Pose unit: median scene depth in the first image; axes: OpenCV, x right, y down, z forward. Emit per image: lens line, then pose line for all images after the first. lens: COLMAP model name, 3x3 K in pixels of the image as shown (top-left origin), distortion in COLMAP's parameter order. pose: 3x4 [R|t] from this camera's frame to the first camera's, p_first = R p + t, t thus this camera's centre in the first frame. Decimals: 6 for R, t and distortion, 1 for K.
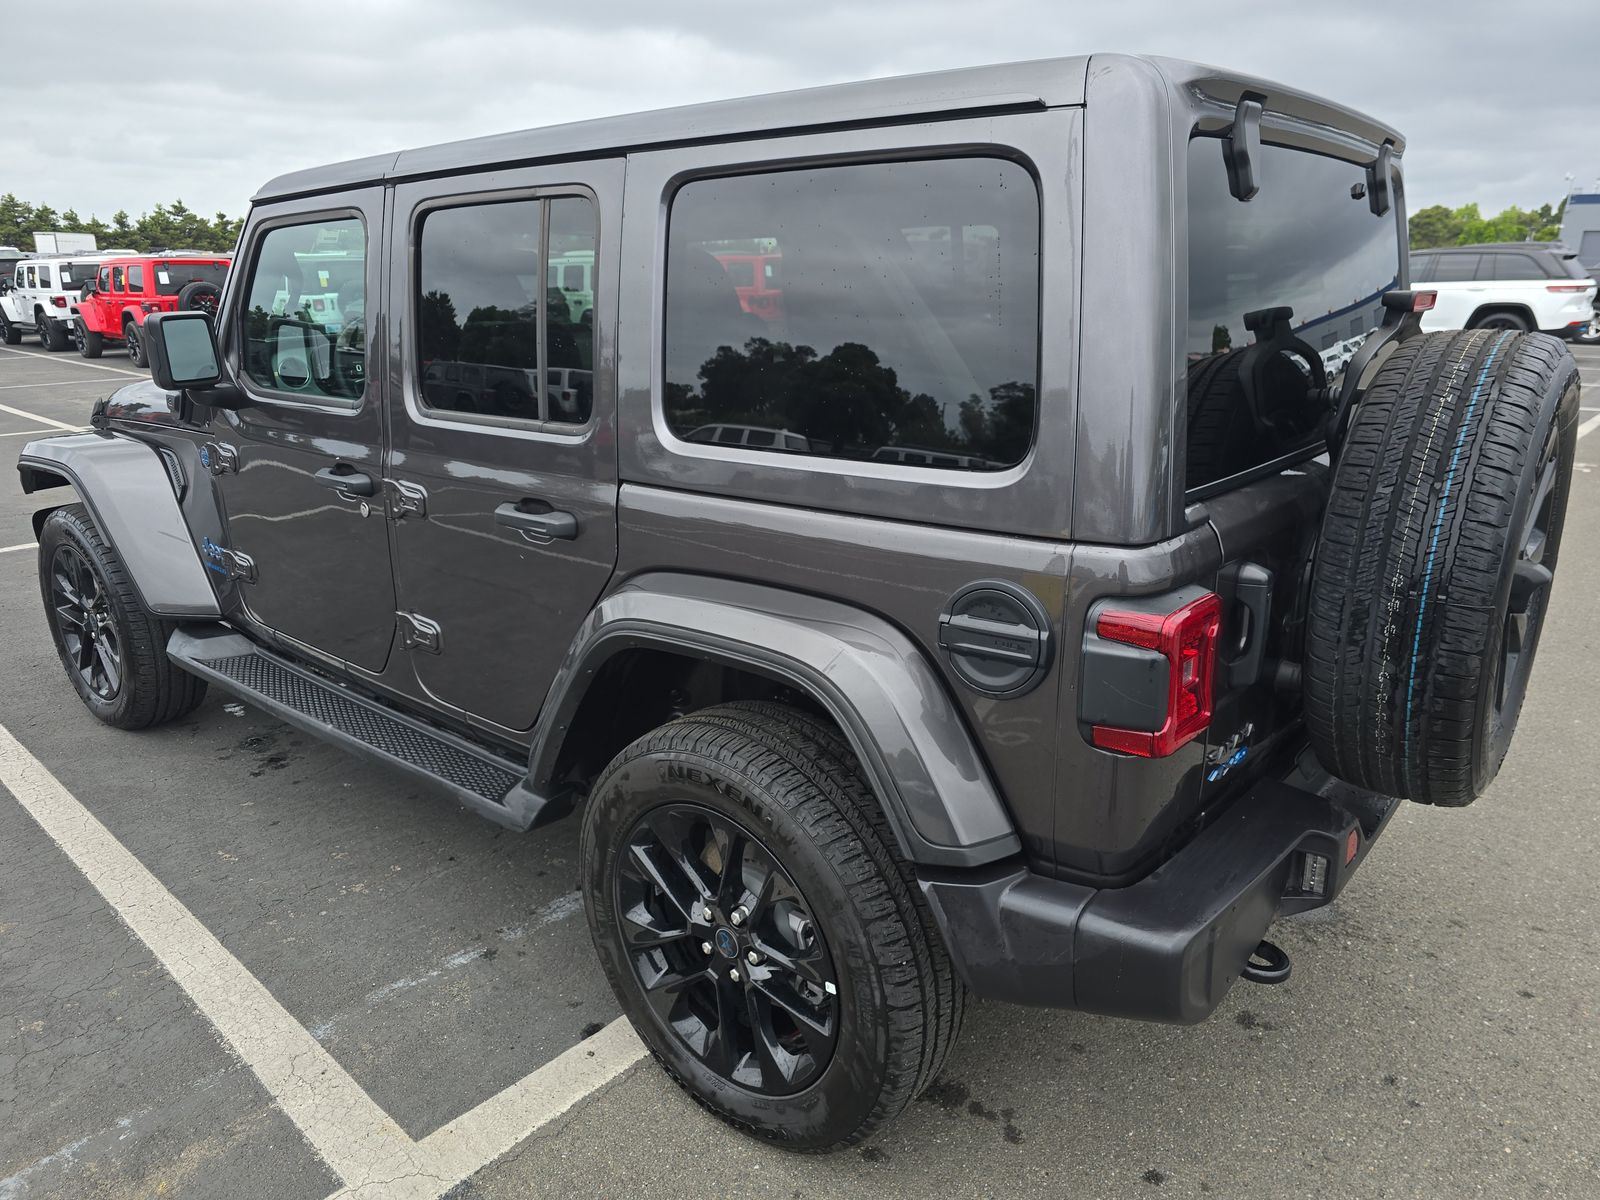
lens RADIAL K [[1086.0, 0, 800.0], [0, 1086.0, 600.0], [0, 0, 1]] dist [0.003034, 0.000054]
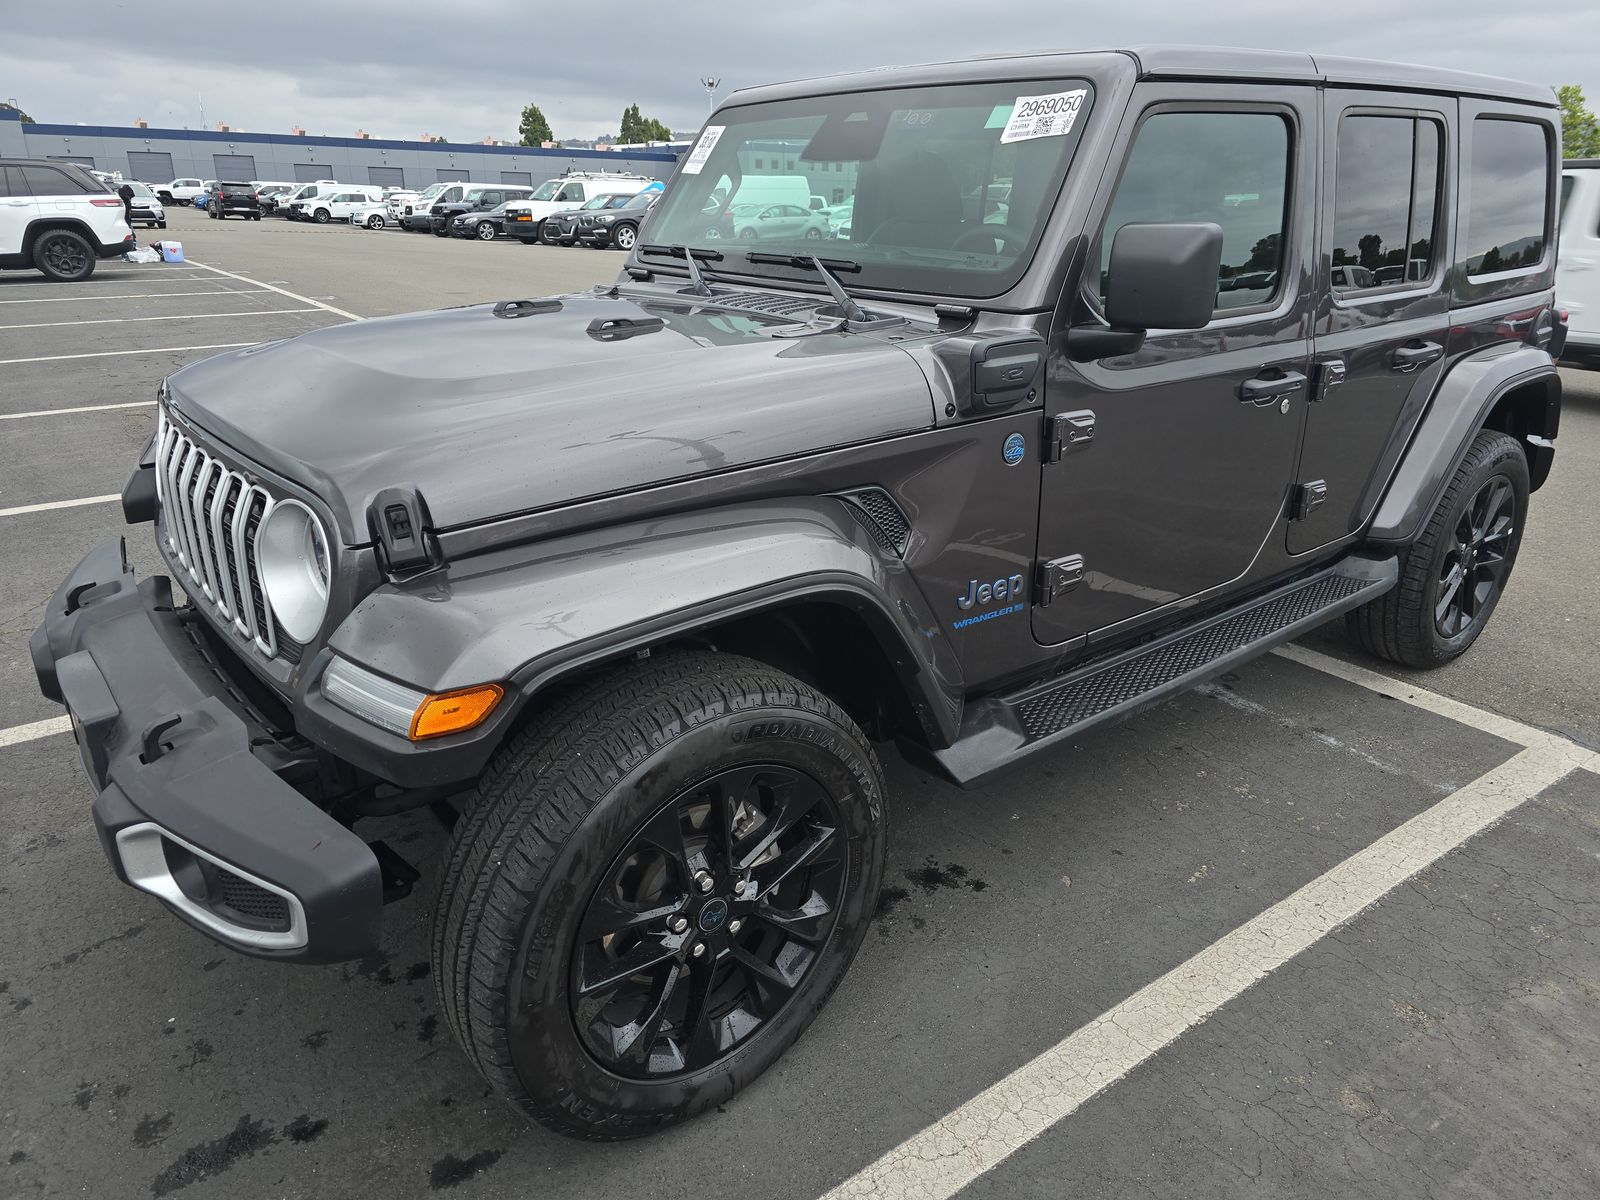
lens RADIAL K [[1079.1, 0, 805.7], [0, 1079.1, 599.8], [0, 0, 1]] dist [0.001129, -0.003377]
pose [[0.206254, -0.344786, 0.915741, -1.235000], [0.279156, 0.917704, 0.282650, -0.273058], [-0.937833, 0.197337, 0.285529, 0.962492]]
